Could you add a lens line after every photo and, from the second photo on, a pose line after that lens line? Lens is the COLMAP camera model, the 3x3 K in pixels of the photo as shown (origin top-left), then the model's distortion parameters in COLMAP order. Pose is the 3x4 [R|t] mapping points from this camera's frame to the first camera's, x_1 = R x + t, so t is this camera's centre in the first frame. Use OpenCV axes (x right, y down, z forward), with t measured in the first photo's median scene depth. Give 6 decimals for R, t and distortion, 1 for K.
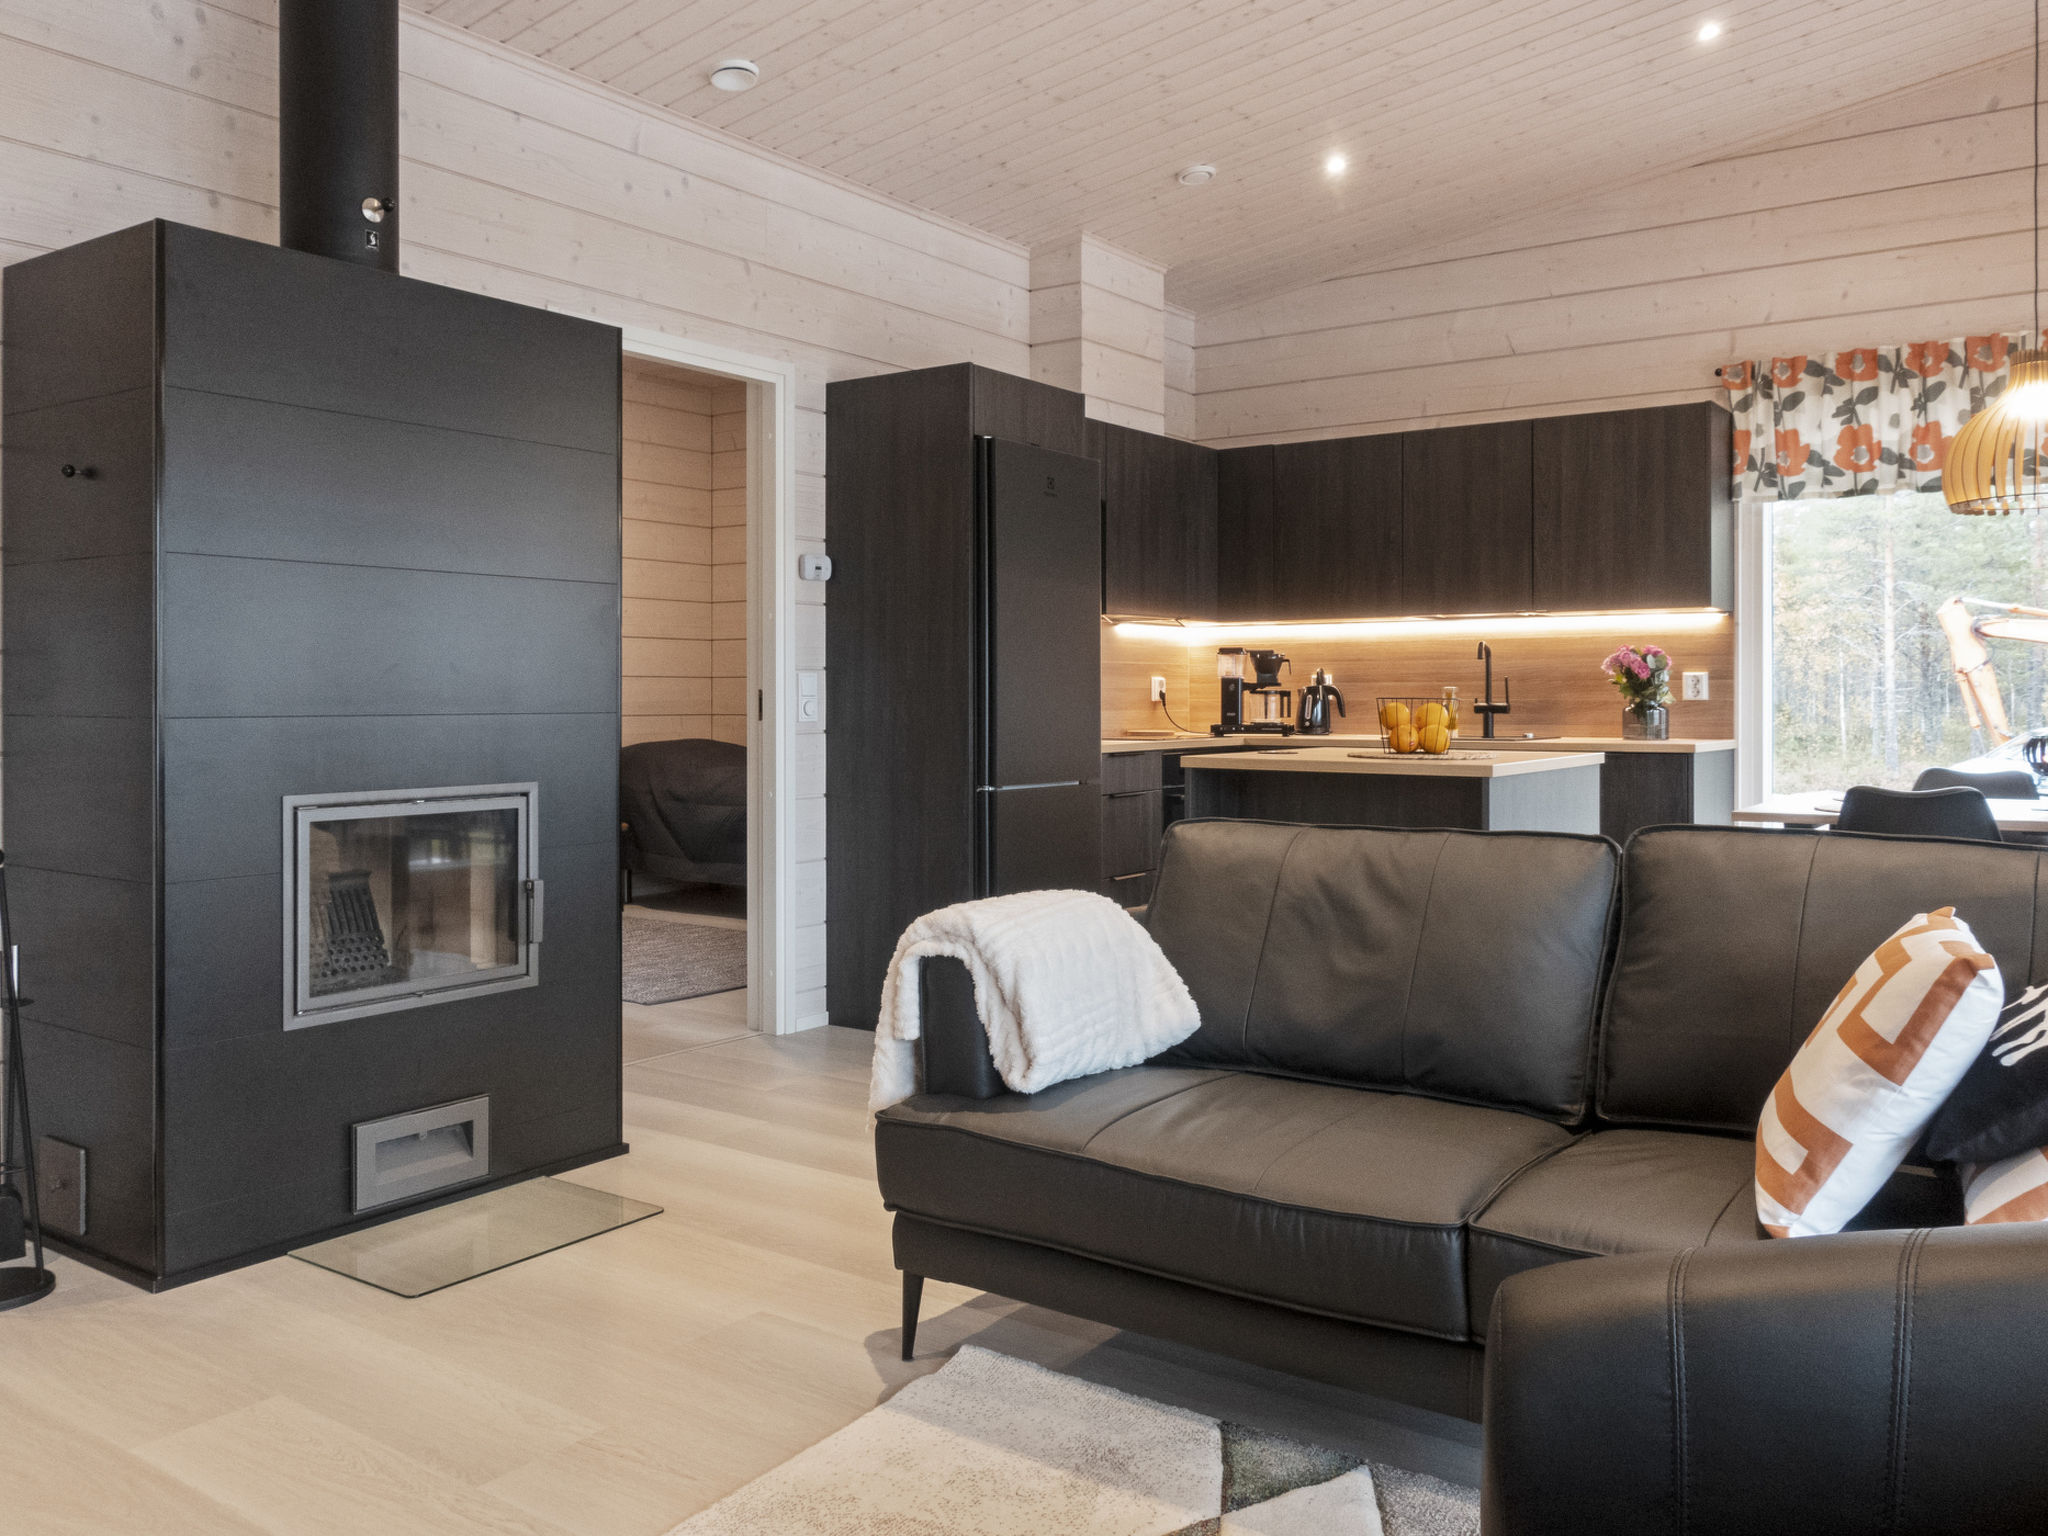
lens RADIAL K [[1611.8, 0, 1018.9], [0, 1611.8, 709.6], [0, 0, 1]] dist [-0.004015, -0.006706]
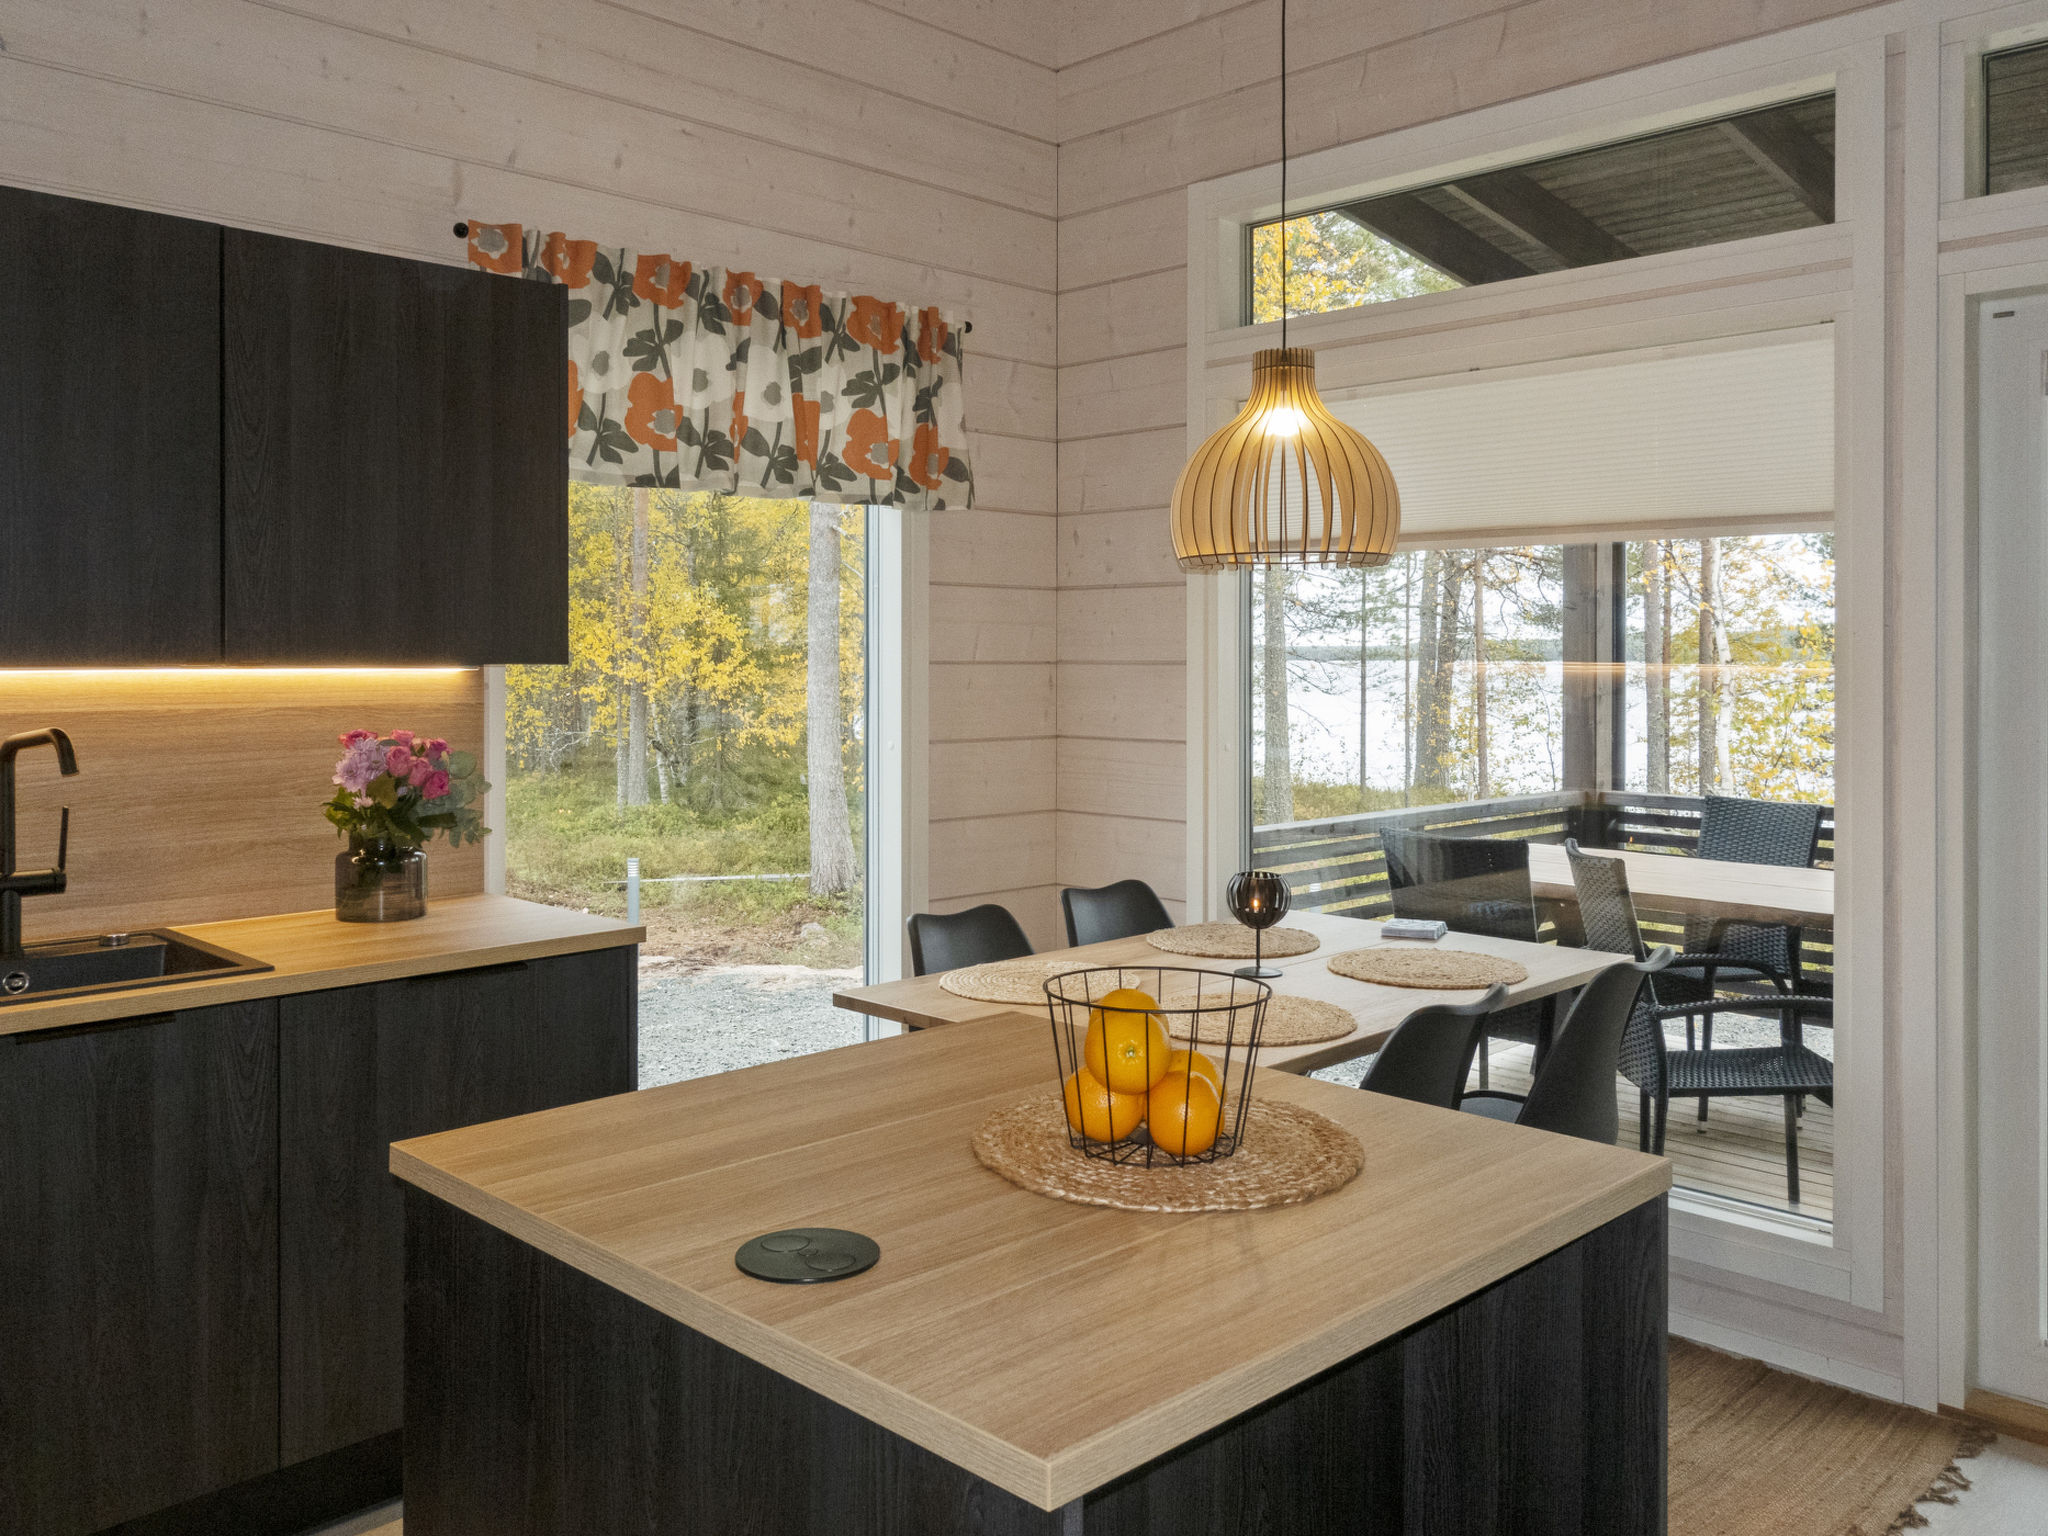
lens RADIAL K [[1644.7, 0, 1030.8], [0, 1644.7, 652.2], [0, 0, 1]] dist [0.007428, 0.001033]
pose [[0.157411, 0.004498, 0.987523, -0.092747], [0.006841, 0.999961, -0.005645, -0.061329], [-0.987509, 0.007644, 0.157374, 0.732908]]
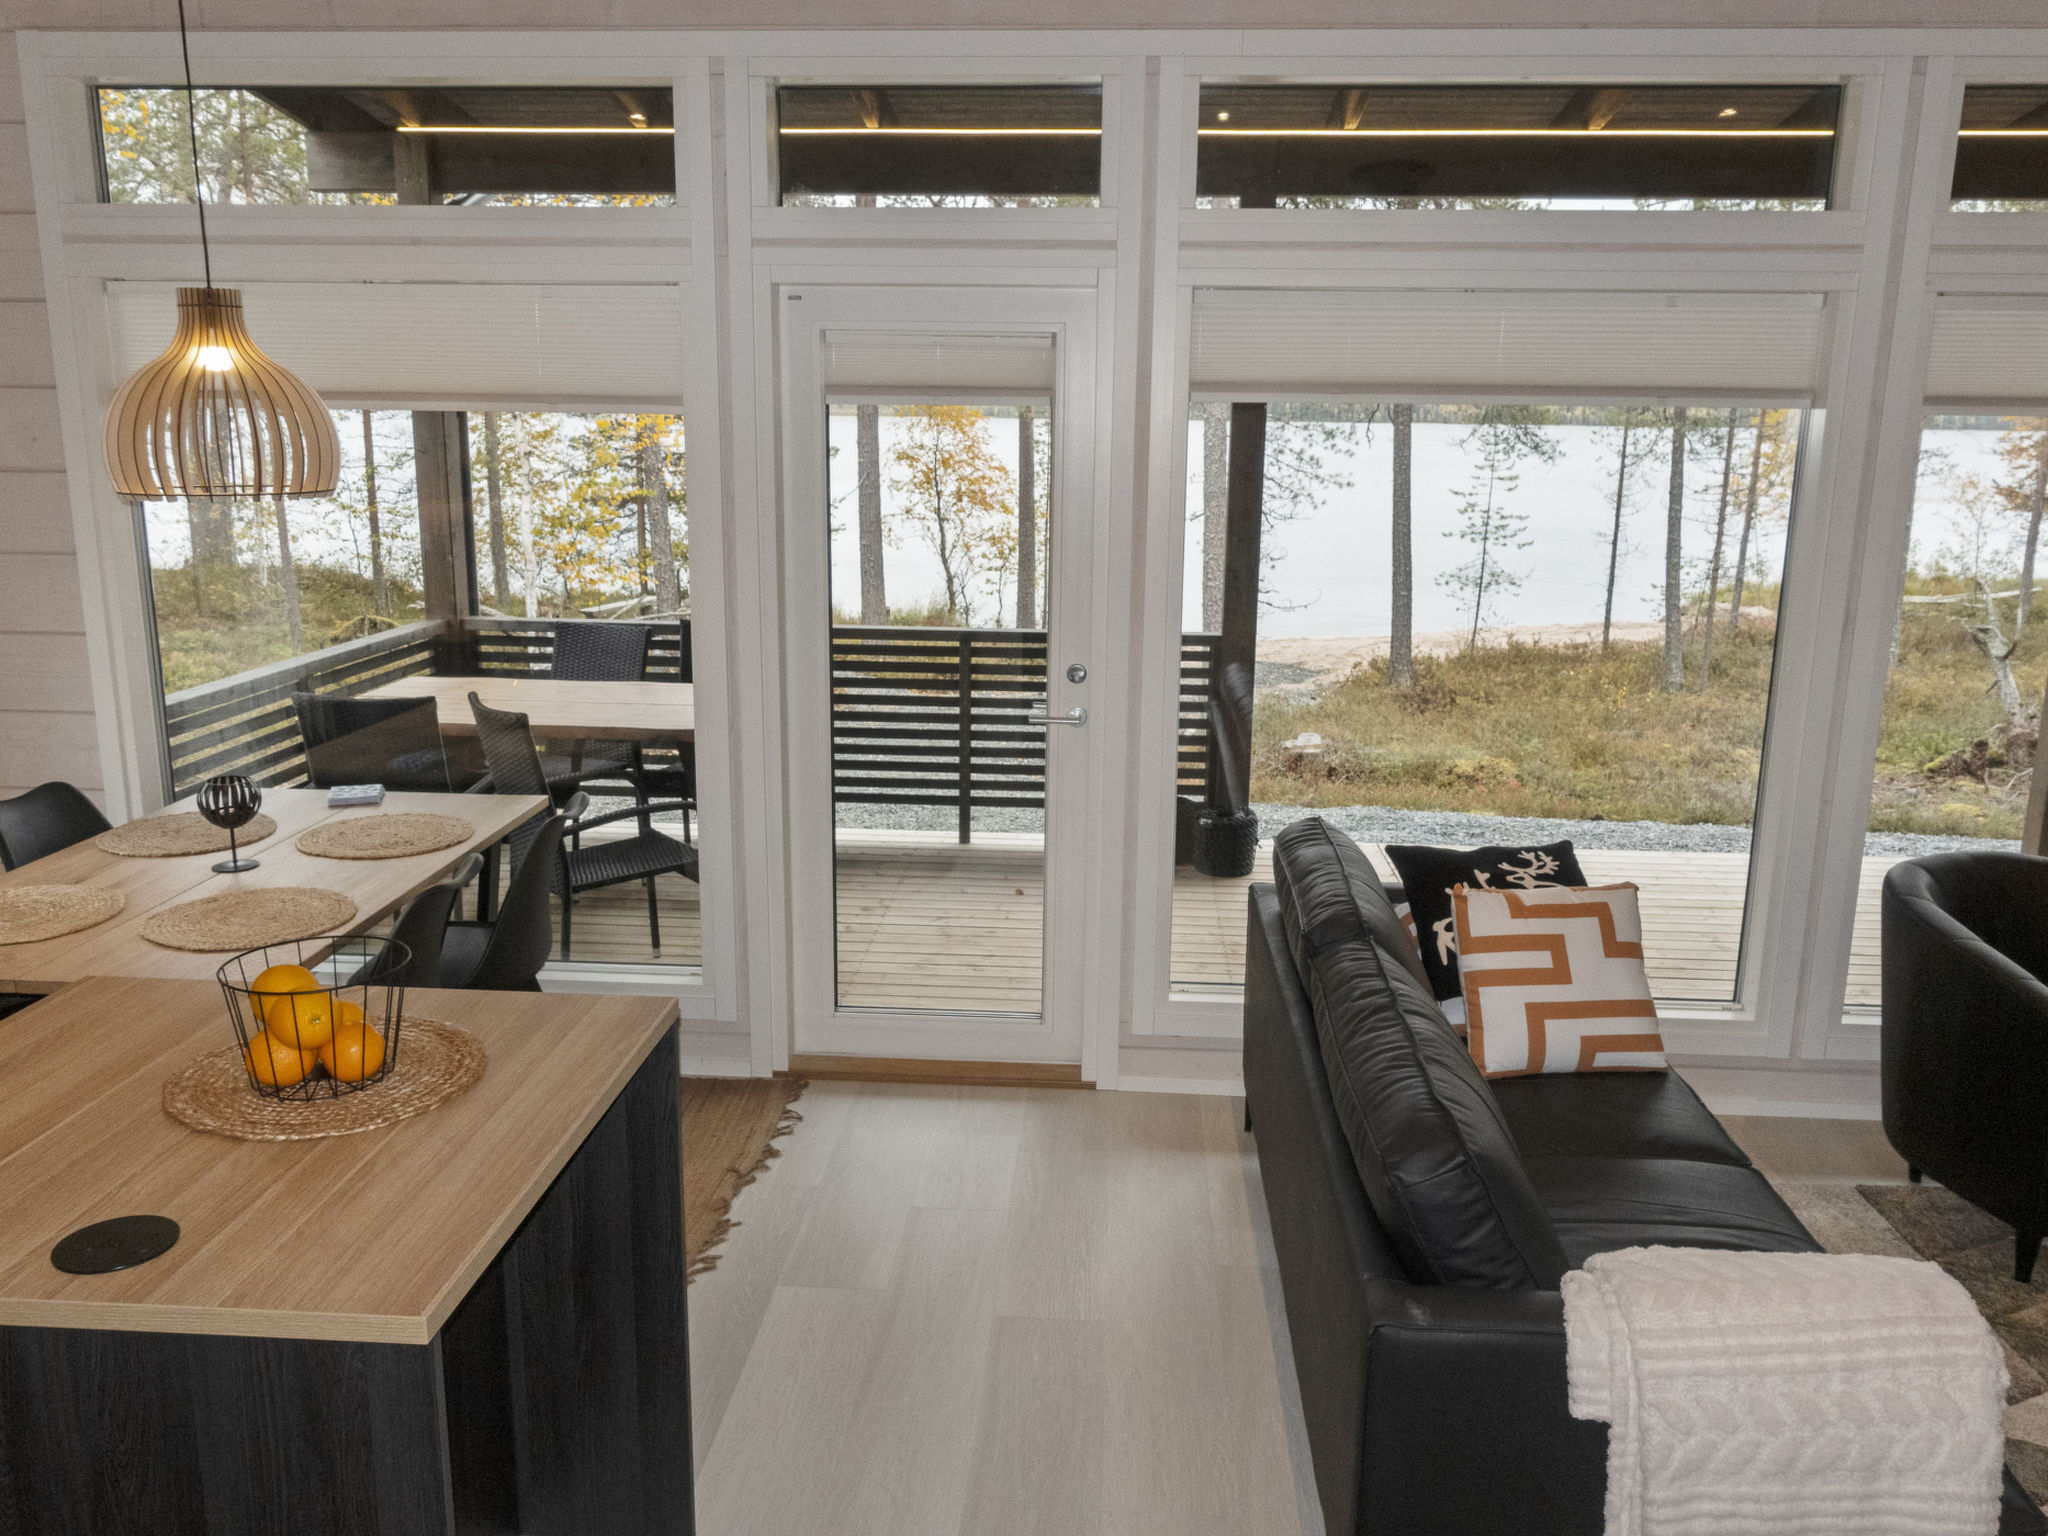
lens RADIAL K [[1599.7, 0, 1024.0], [0, 1599.7, 768.0], [0, 0, 1]] dist [0.004186, -0.001142]
pose [[-0.528975, -0.189731, 0.827156, -0.178608], [-0.002412, 0.975020, 0.222105, -0.126685], [-0.848634, 0.115493, -0.516219, 0.801399]]
